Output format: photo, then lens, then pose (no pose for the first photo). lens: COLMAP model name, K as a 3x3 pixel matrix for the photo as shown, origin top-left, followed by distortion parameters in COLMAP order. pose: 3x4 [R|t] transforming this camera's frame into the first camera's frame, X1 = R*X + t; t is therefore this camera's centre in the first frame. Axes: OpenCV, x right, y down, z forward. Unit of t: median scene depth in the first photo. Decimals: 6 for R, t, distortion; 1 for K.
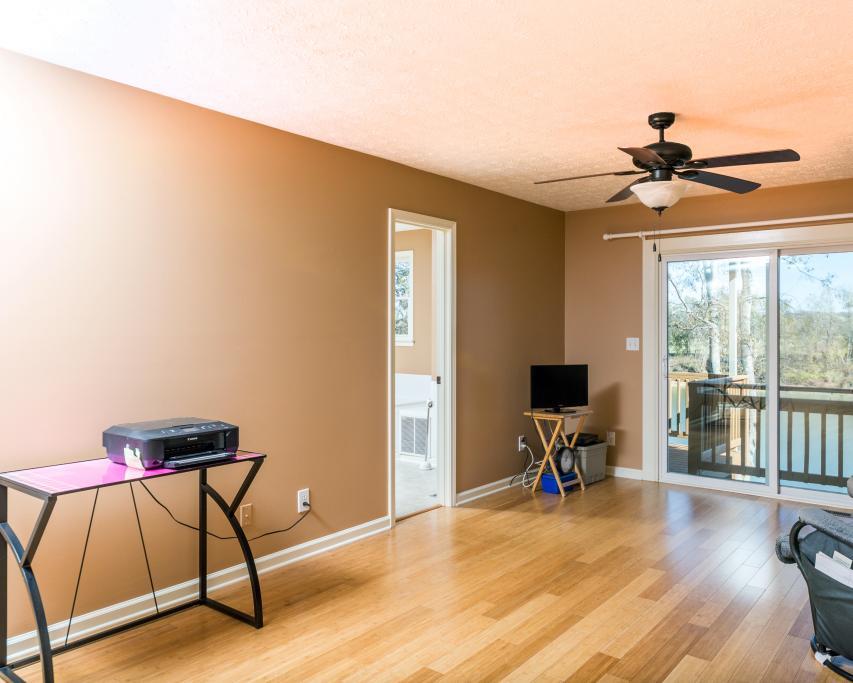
lens RADIAL K [[668.4, 0, 426.5], [0, 668.4, 341.5], [0, 0, 1]] dist [-0.001378, 0.000926]
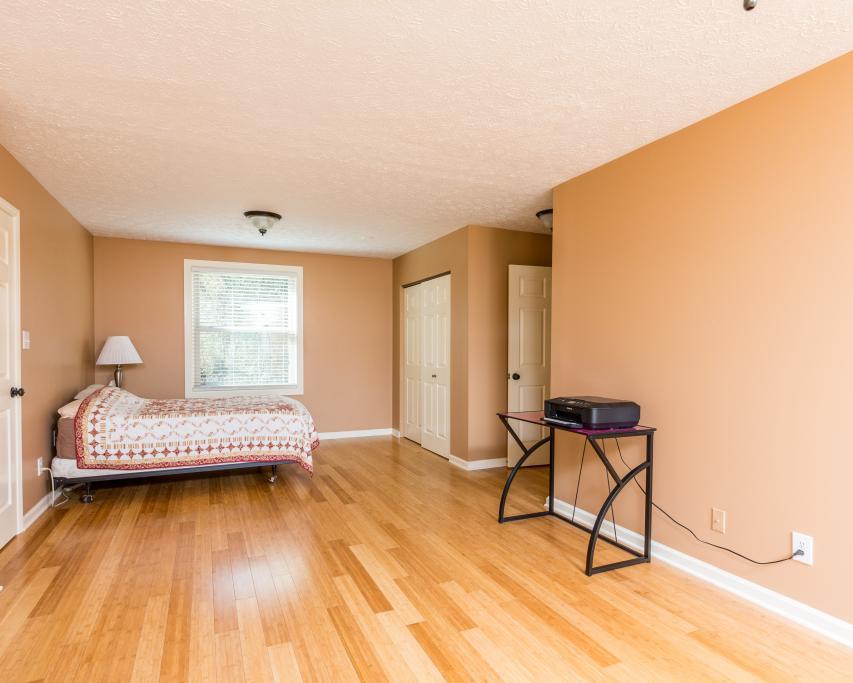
lens RADIAL K [[509.4, 0, 426.5], [0, 509.4, 341.5], [0, 0, 1]] dist [0.000888, 0.000217]
pose [[-0.464364, -0.005199, -0.885629, 0.390375], [-0.008683, 0.999961, -0.001317, 0.004467], [0.885602, 0.007078, -0.464391, 0.643311]]
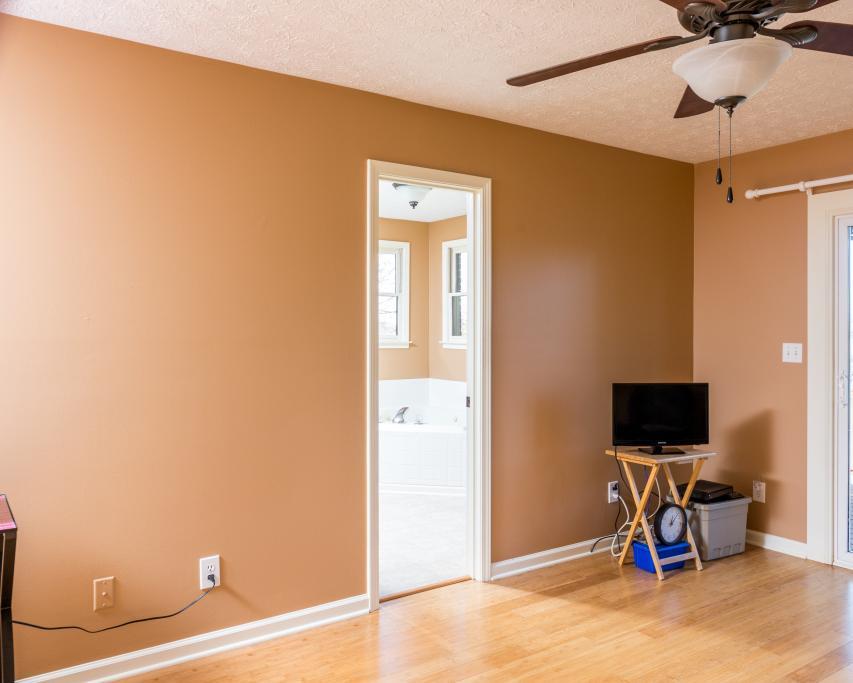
lens RADIAL K [[690.6, 0, 426.5], [0, 690.6, 341.5], [0, 0, 1]] dist [-0.000244, -0.002196]
pose [[0.956596, 0.004695, -0.291379, 0.178695], [-0.005177, 0.999986, -0.000885, -0.005492], [0.291371, 0.002355, 0.956607, 0.262812]]
